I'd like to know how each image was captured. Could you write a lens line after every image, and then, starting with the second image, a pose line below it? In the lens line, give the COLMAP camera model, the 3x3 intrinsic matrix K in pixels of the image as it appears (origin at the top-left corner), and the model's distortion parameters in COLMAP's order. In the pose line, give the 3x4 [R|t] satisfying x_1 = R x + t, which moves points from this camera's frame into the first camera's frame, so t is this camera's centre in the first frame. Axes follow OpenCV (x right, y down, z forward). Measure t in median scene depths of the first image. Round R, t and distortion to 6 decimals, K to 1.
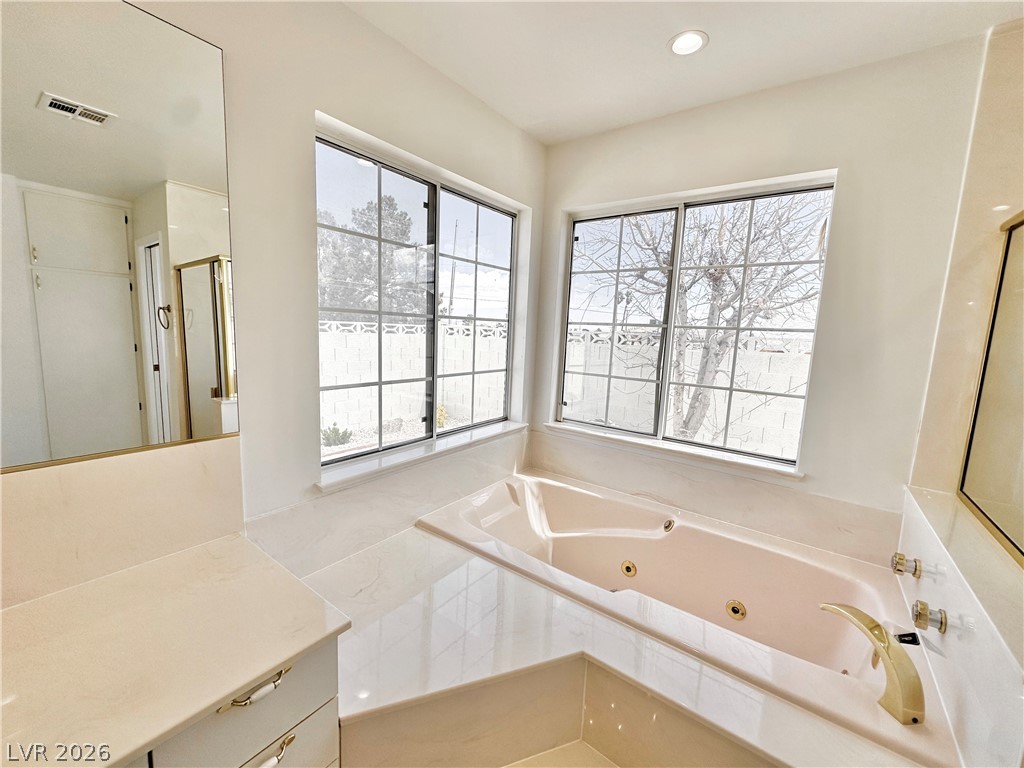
lens RADIAL K [[407.5, 0, 512.9], [0, 407.5, 382.6], [0, 0, 1]] dist [0.001079, 0.000350]
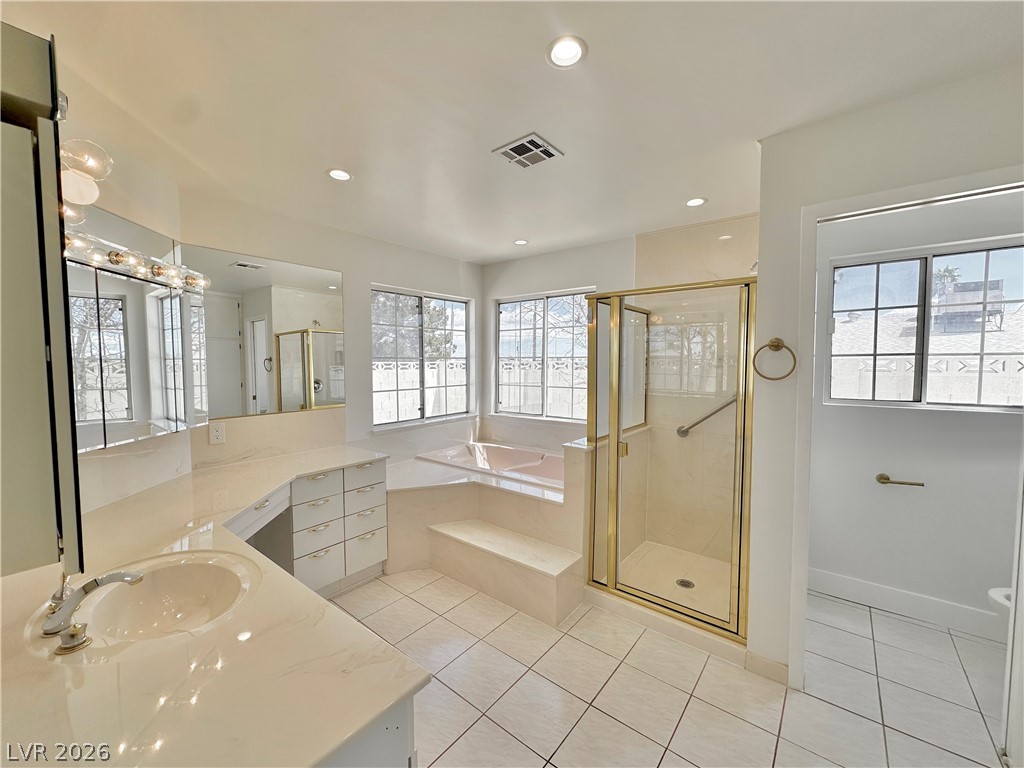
lens RADIAL K [[407.5, 0, 510.4], [0, 407.5, 384.2], [0, 0, 1]] dist [0.001079, 0.000350]
pose [[0.998271, -0.043251, -0.039793, 0.256750], [0.040142, 0.996309, -0.075875, 0.112390], [0.042928, 0.074147, 0.996323, -0.806997]]
